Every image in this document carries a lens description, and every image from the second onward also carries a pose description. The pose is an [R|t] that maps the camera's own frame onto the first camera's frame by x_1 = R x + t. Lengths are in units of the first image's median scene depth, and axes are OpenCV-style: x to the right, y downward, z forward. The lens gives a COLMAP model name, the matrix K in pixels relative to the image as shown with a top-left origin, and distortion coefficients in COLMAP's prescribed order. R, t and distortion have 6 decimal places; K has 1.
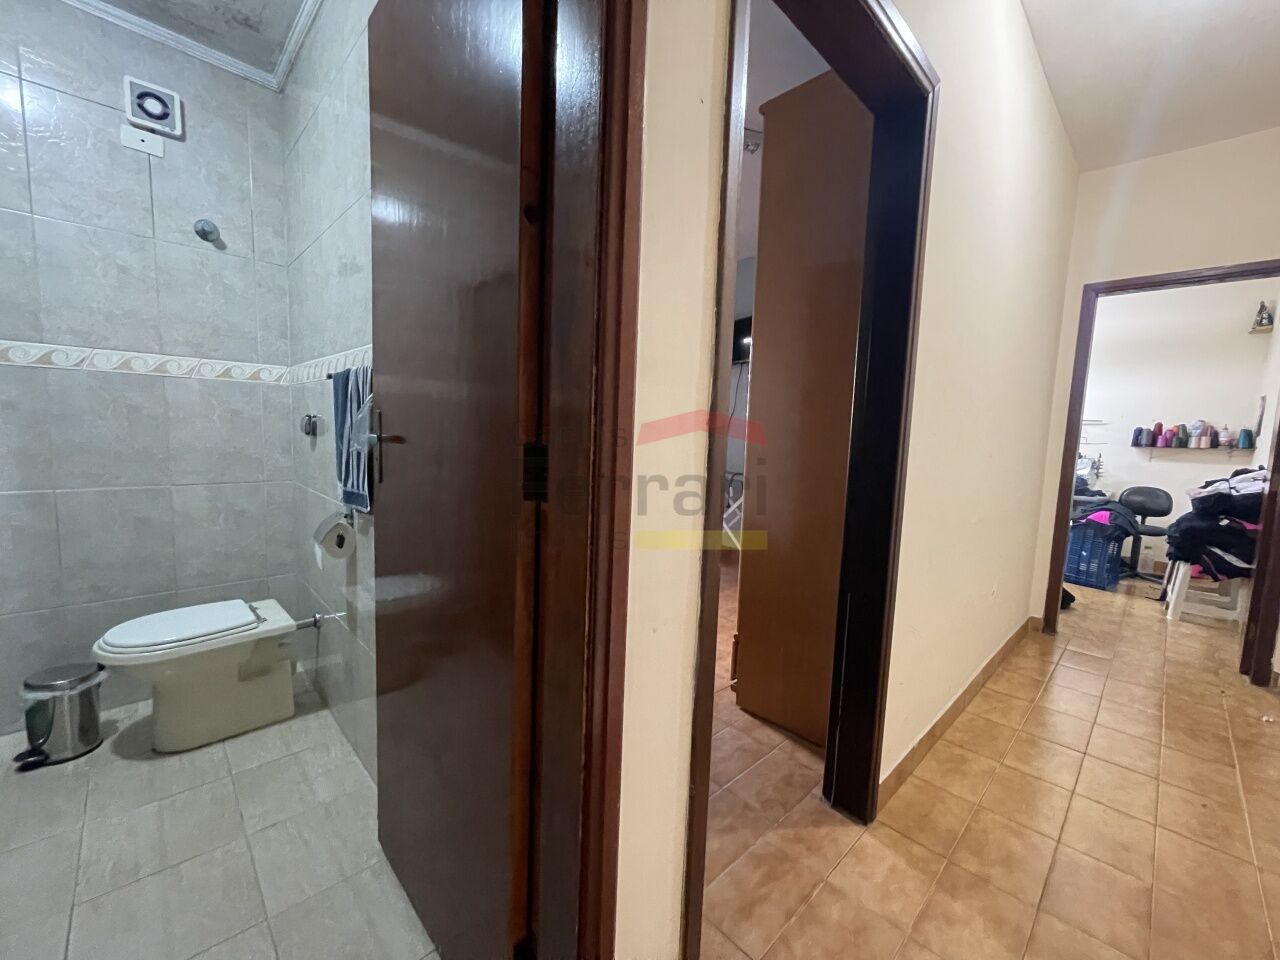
lens RADIAL K [[514.0, 0, 644.9], [0, 514.0, 483.3], [0, 0, 1]] dist [0.002241, -0.002291]
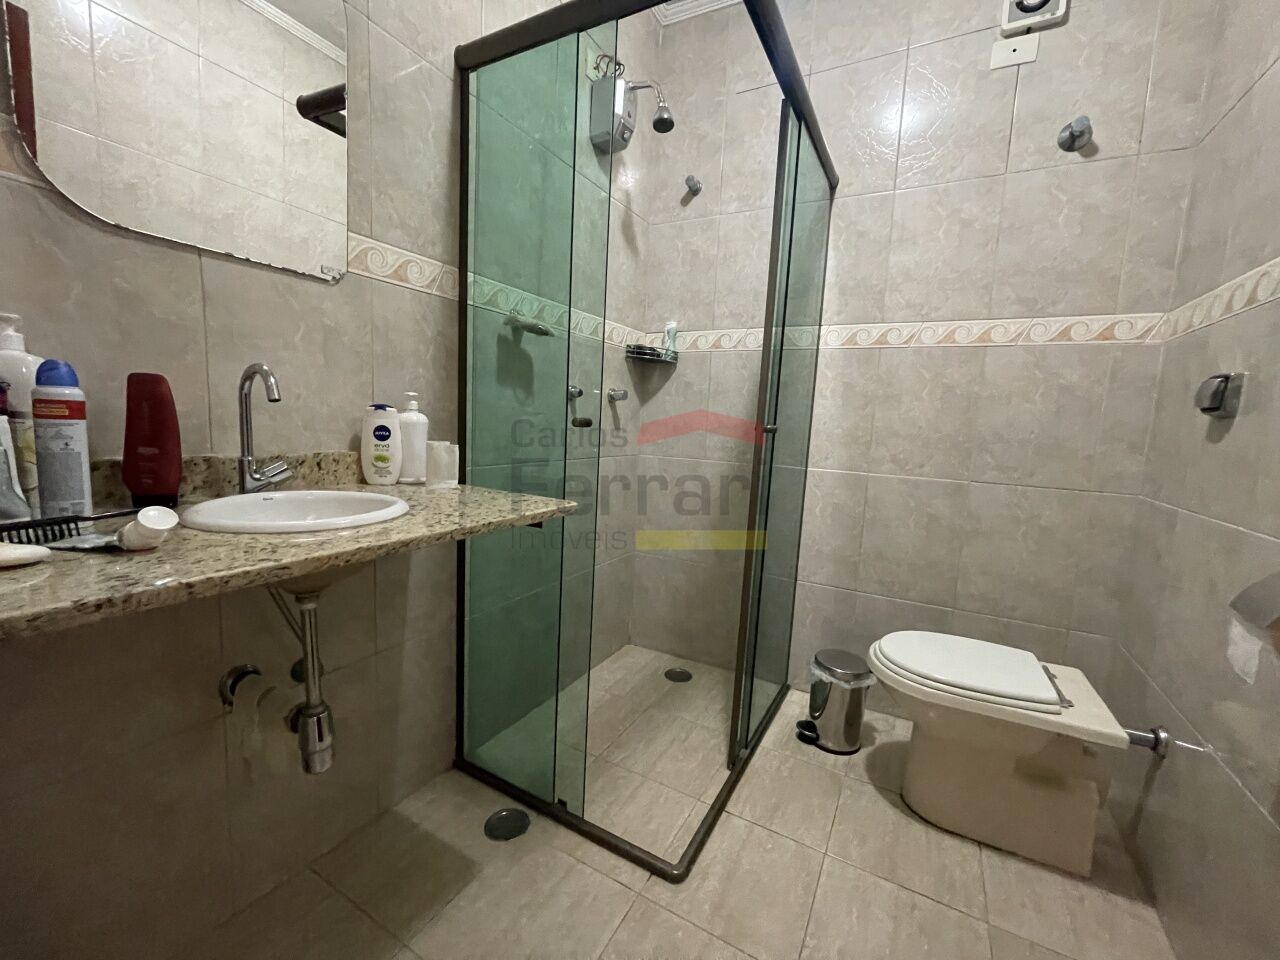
lens RADIAL K [[514.0, 0, 644.9], [0, 514.0, 483.3], [0, 0, 1]] dist [0.002241, -0.002291]
pose [[0.293206, 0.097729, -0.951041, -0.321144], [-0.134849, 0.989044, 0.060061, 0.030428], [0.946491, 0.110637, 0.303173, 0.286757]]
